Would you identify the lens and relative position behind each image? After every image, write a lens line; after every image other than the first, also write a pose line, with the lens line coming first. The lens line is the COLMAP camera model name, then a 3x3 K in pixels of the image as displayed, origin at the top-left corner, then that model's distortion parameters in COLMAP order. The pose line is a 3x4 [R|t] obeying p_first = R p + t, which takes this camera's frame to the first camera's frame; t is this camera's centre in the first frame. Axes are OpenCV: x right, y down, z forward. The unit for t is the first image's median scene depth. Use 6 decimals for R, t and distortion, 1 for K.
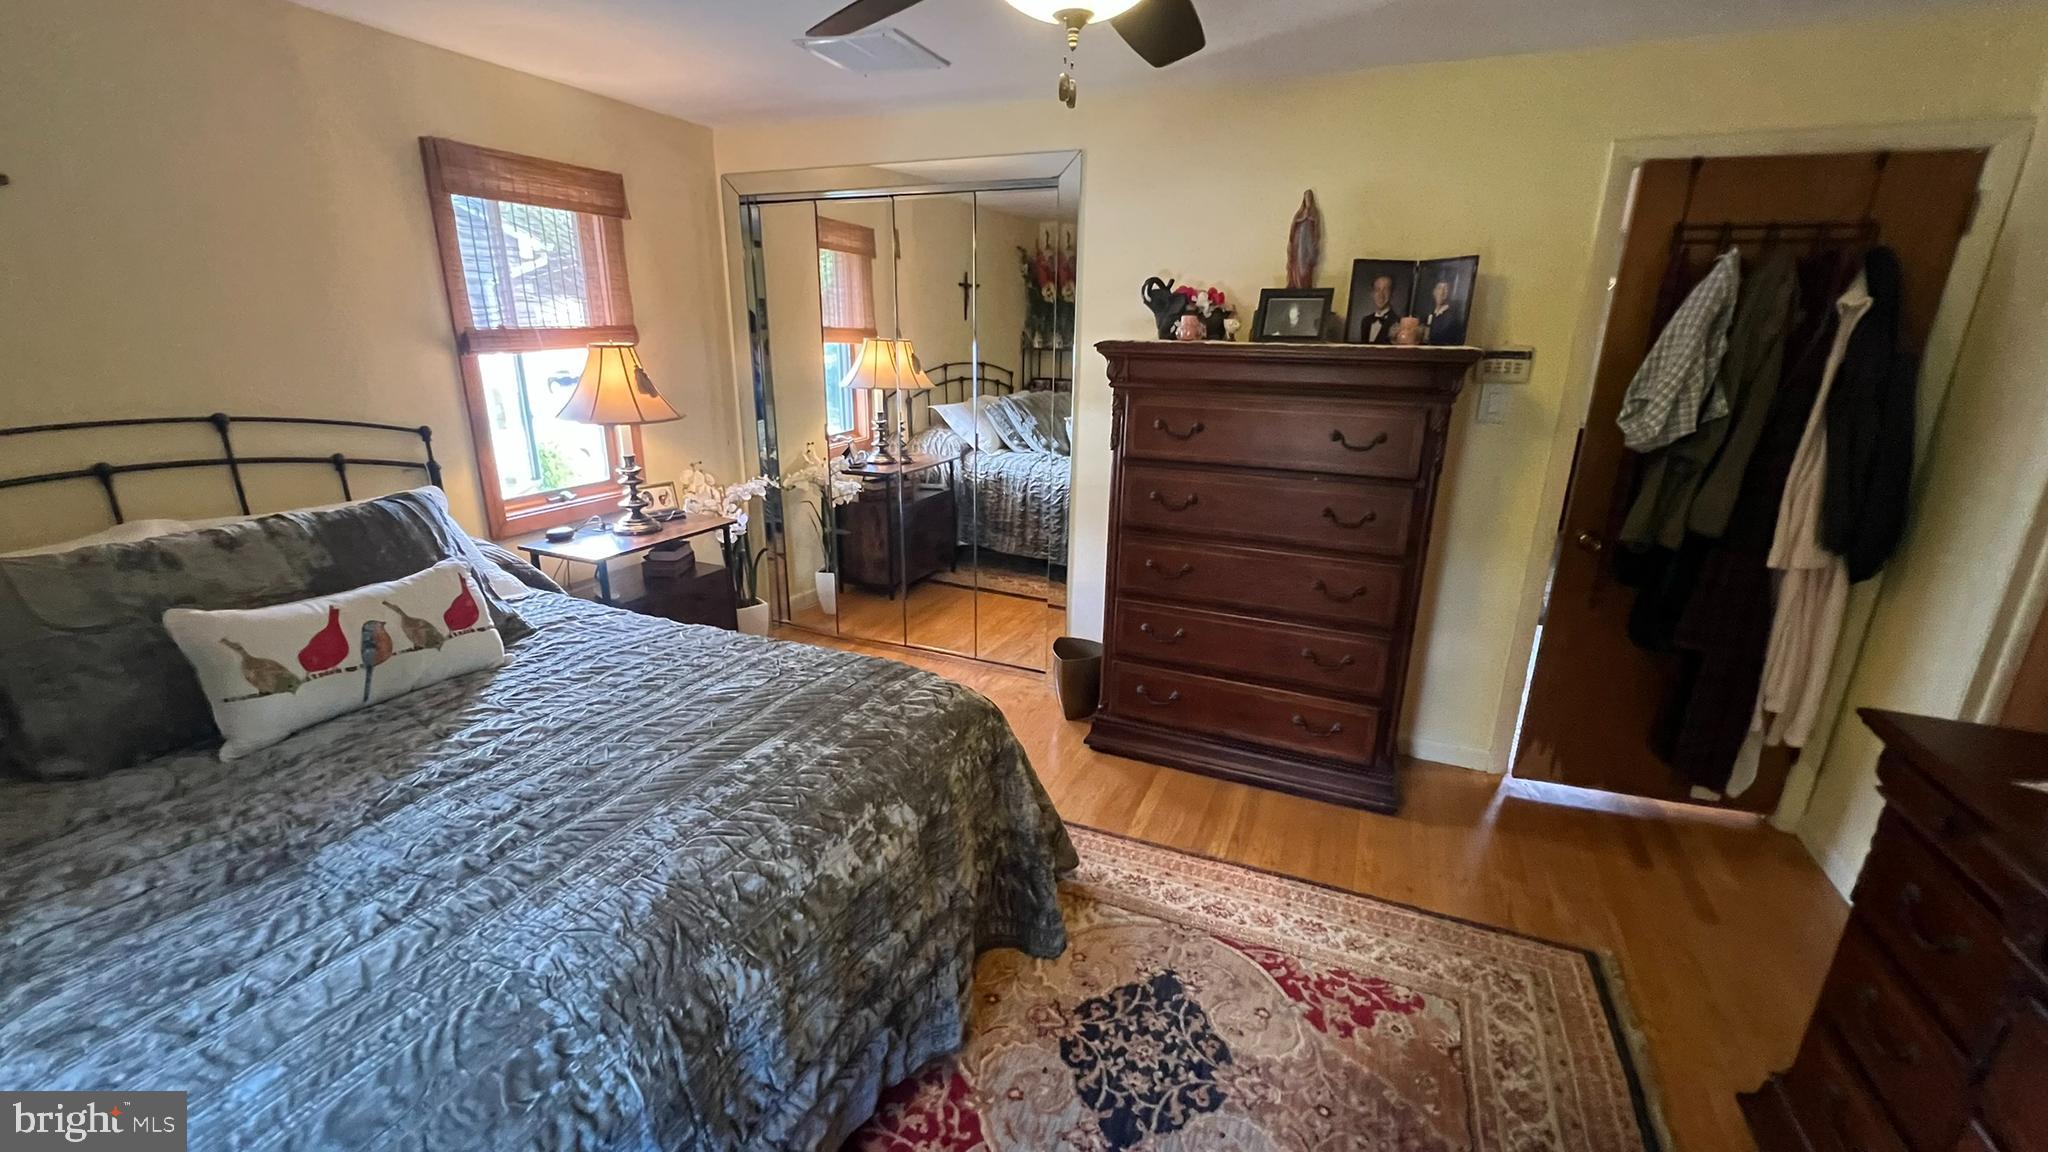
lens RADIAL K [[826.7, 0, 1023.5], [0, 826.7, 573.8], [0, 0, 1]] dist [-0.003876, 0.002082]
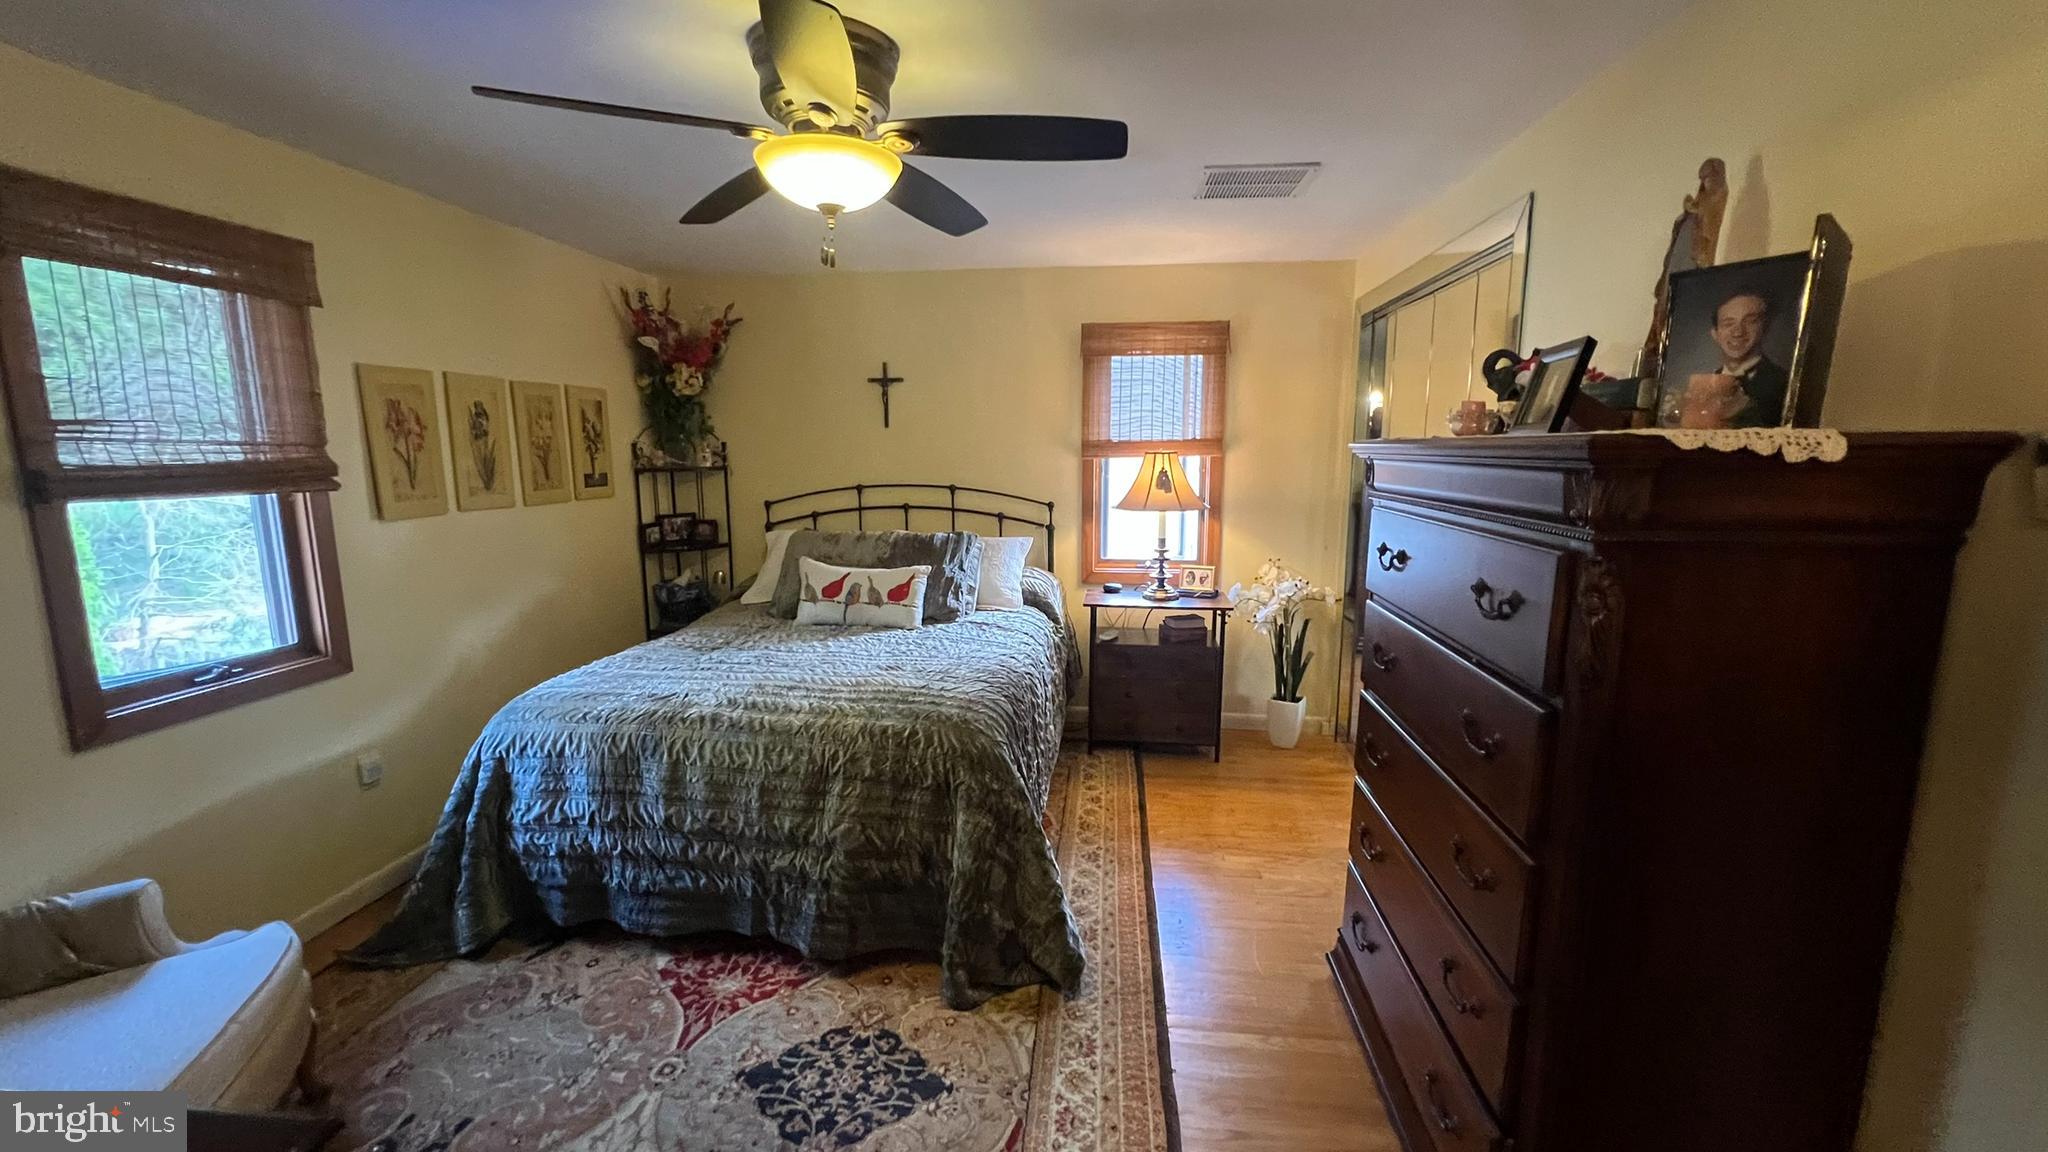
lens RADIAL K [[826.7, 0, 1015.8], [0, 826.7, 570.8], [0, 0, 1]] dist [-0.003876, 0.002082]
pose [[0.284366, 0.127885, -0.950148, 0.987792], [-0.272064, 0.961085, 0.047932, -0.140923], [0.919302, 0.244871, 0.308093, 0.624720]]
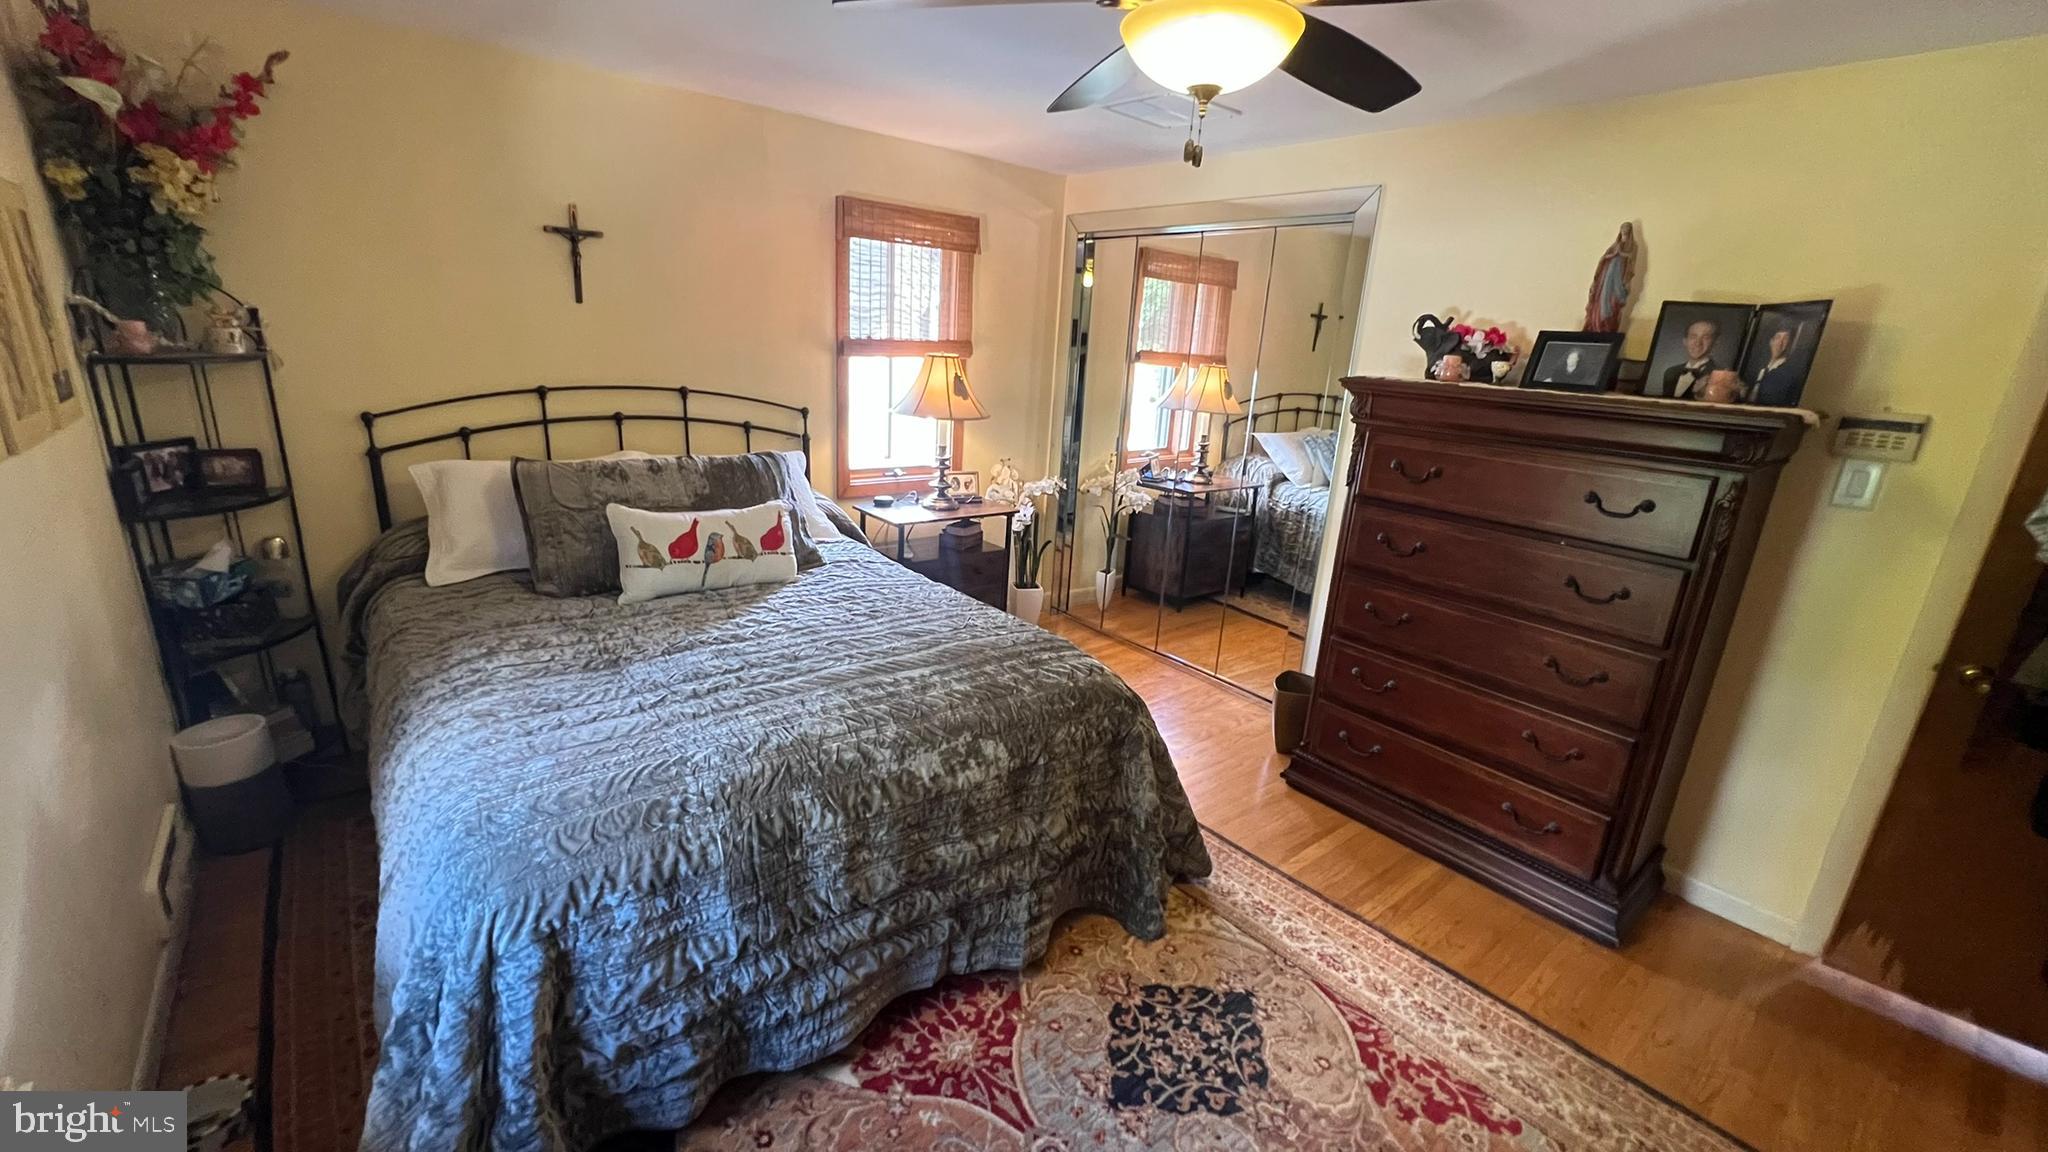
lens RADIAL K [[826.7, 0, 1021.5], [0, 826.7, 574.3], [0, 0, 1]] dist [-0.003876, 0.002082]
pose [[0.887643, 0.164771, -0.430048, 0.273979], [-0.176717, 0.984184, 0.012332, 0.013622], [0.425278, 0.065050, 0.902722, -0.064797]]
